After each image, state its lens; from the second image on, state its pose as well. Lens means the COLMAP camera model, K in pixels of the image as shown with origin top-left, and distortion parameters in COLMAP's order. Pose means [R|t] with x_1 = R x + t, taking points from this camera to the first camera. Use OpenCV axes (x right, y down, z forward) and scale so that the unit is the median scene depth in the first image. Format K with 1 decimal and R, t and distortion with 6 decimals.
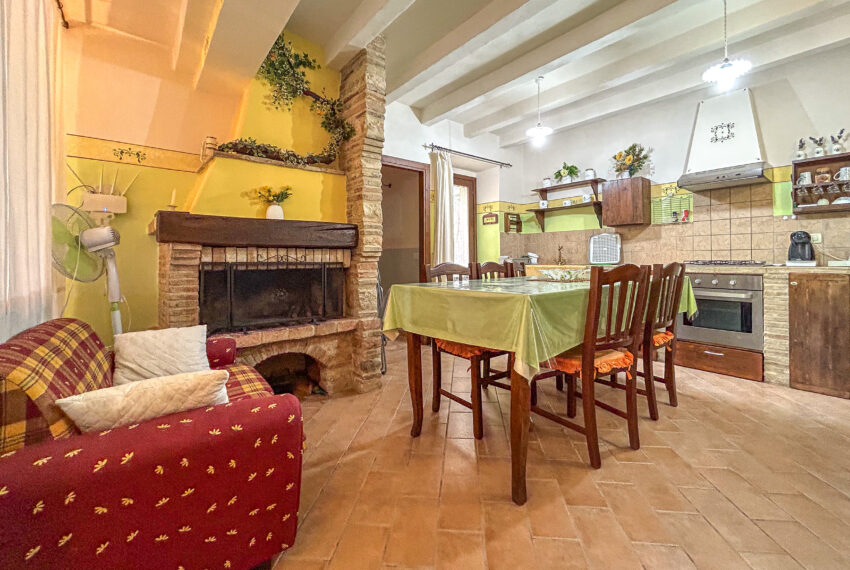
lens RADIAL K [[347.4, 0, 426.8], [0, 347.4, 256.1], [0, 0, 1]] dist [-0.000022, -0.000015]
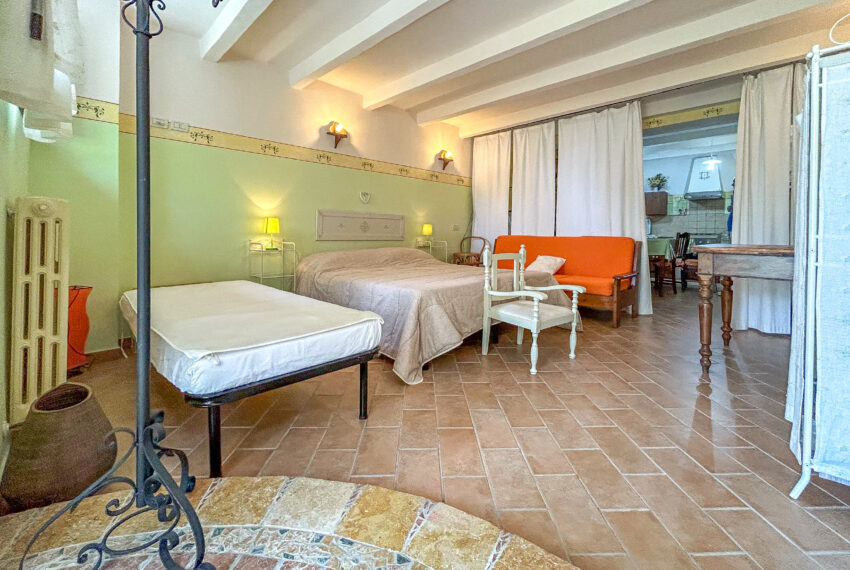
lens RADIAL K [[357.3, 0, 423.5], [0, 357.3, 231.4], [0, 0, 1]] dist [0.000564, 0.000052]
pose [[0.995339, 0.013174, 0.095531, -0.952854], [-0.013540, 0.999903, 0.003188, 0.015193], [-0.095480, -0.004467, 0.995421, -0.915685]]
